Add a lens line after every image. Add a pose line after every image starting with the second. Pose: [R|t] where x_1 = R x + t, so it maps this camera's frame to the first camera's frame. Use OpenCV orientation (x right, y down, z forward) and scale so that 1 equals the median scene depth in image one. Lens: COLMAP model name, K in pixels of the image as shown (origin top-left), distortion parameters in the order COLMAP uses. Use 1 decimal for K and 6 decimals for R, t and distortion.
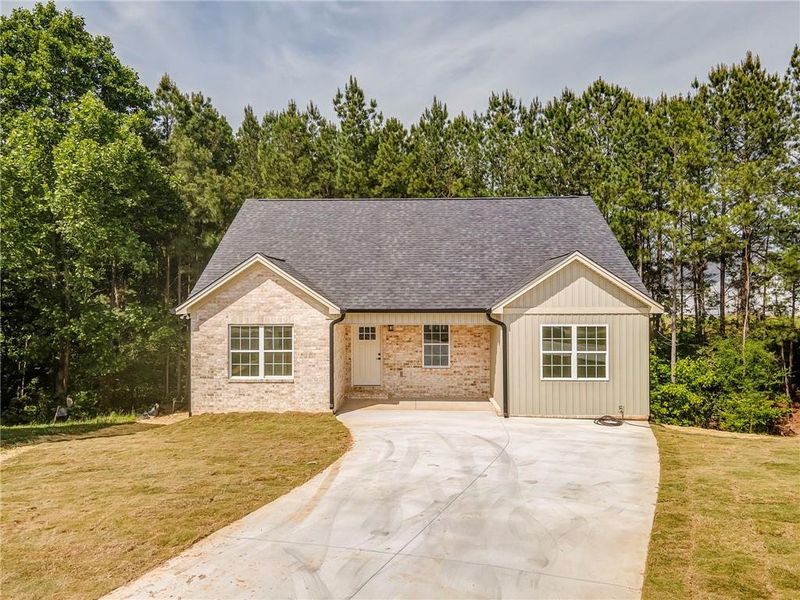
lens RADIAL K [[589.8, 0, 400.0], [0, 589.8, 300.0], [0, 0, 1]] dist [0.056357, -0.001740]
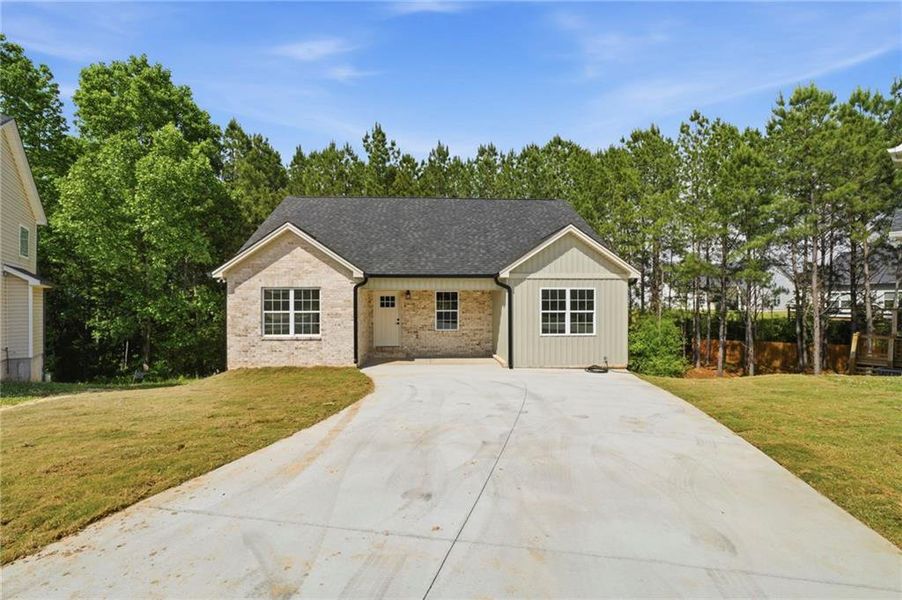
lens RADIAL K [[410.2, 0, 449.5], [0, 410.2, 303.3], [0, 0, 1]] dist [-0.042103, 0.014004]
pose [[0.995338, 0.003207, 0.096396, -0.014464], [-0.002936, 0.999991, -0.002962, 0.071678], [-0.096405, 0.002666, 0.995339, 0.213868]]
